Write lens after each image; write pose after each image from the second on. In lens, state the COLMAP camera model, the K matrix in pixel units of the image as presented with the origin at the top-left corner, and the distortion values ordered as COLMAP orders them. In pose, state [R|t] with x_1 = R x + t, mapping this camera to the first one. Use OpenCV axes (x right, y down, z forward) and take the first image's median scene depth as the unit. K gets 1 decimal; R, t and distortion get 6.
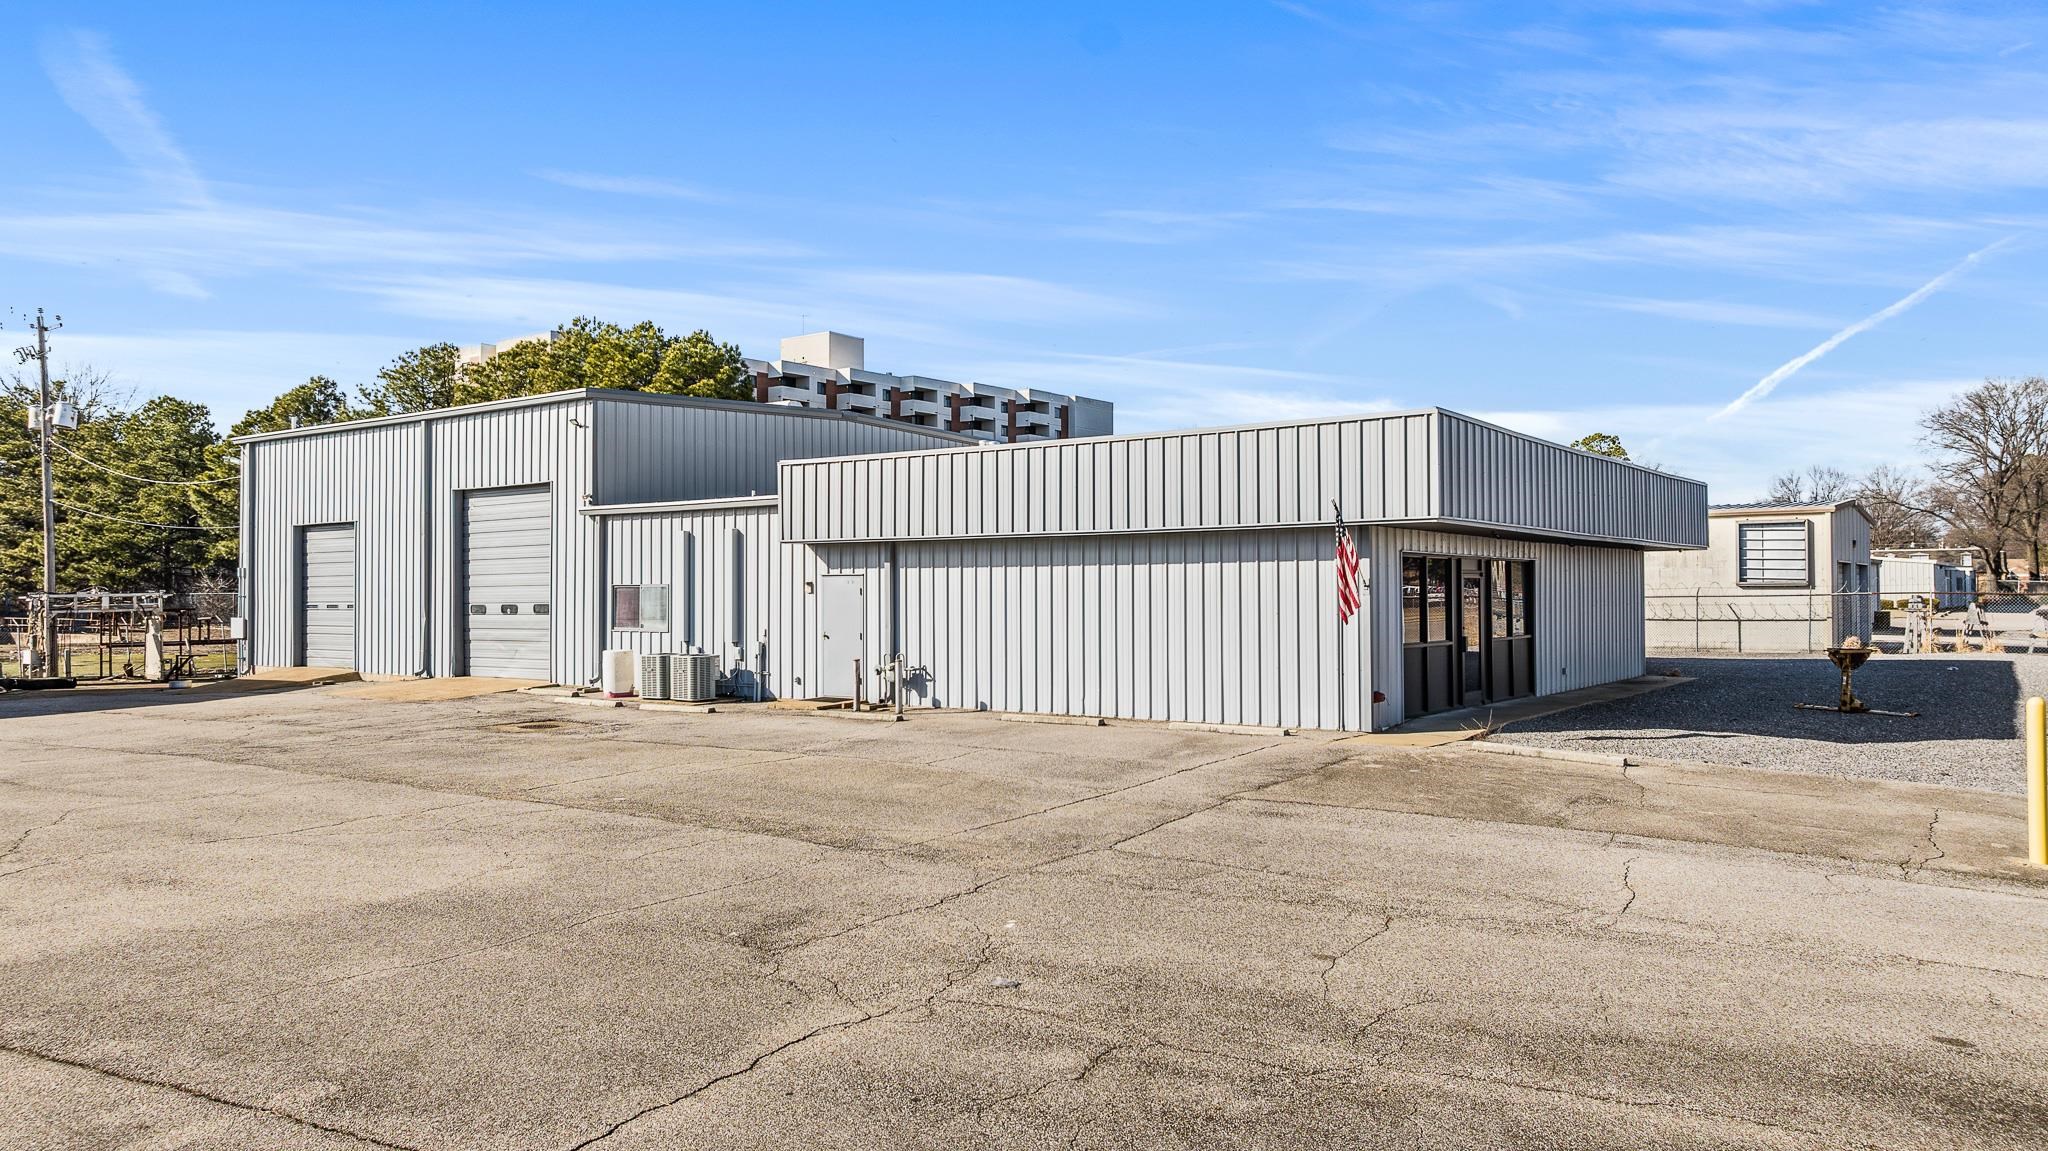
lens RADIAL K [[1431.3, 0, 1034.6], [0, 1431.3, 579.4], [0, 0, 1]] dist [-0.024287, 0.000850]
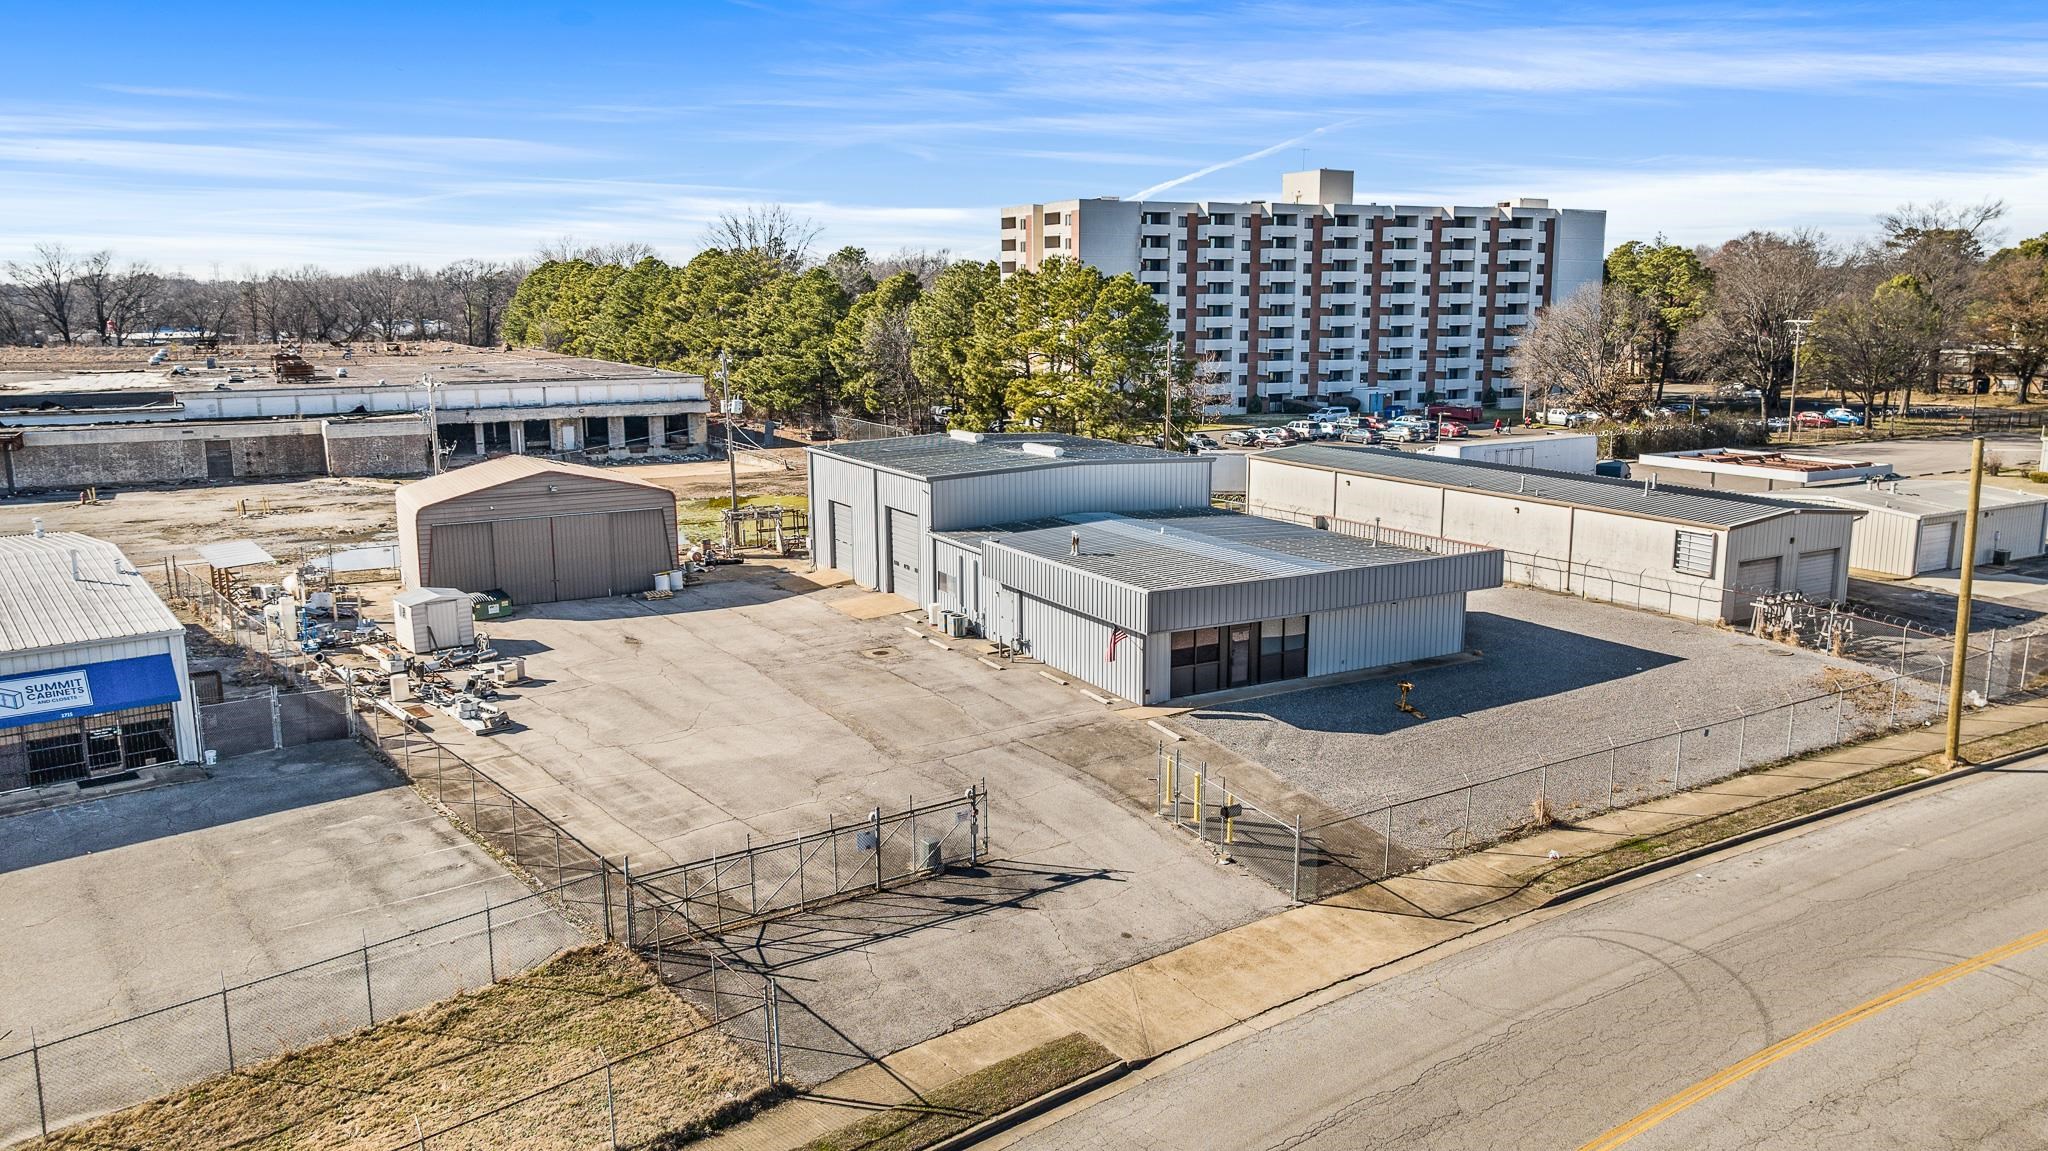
lens RADIAL K [[1431.3, 0, 1034.6], [0, 1431.3, 579.4], [0, 0, 1]] dist [-0.024287, 0.000850]
pose [[0.907276, 0.081308, -0.412602, 0.859350], [0.004804, 0.979063, 0.203499, -0.496192], [0.420509, -0.186612, 0.887890, -1.013771]]
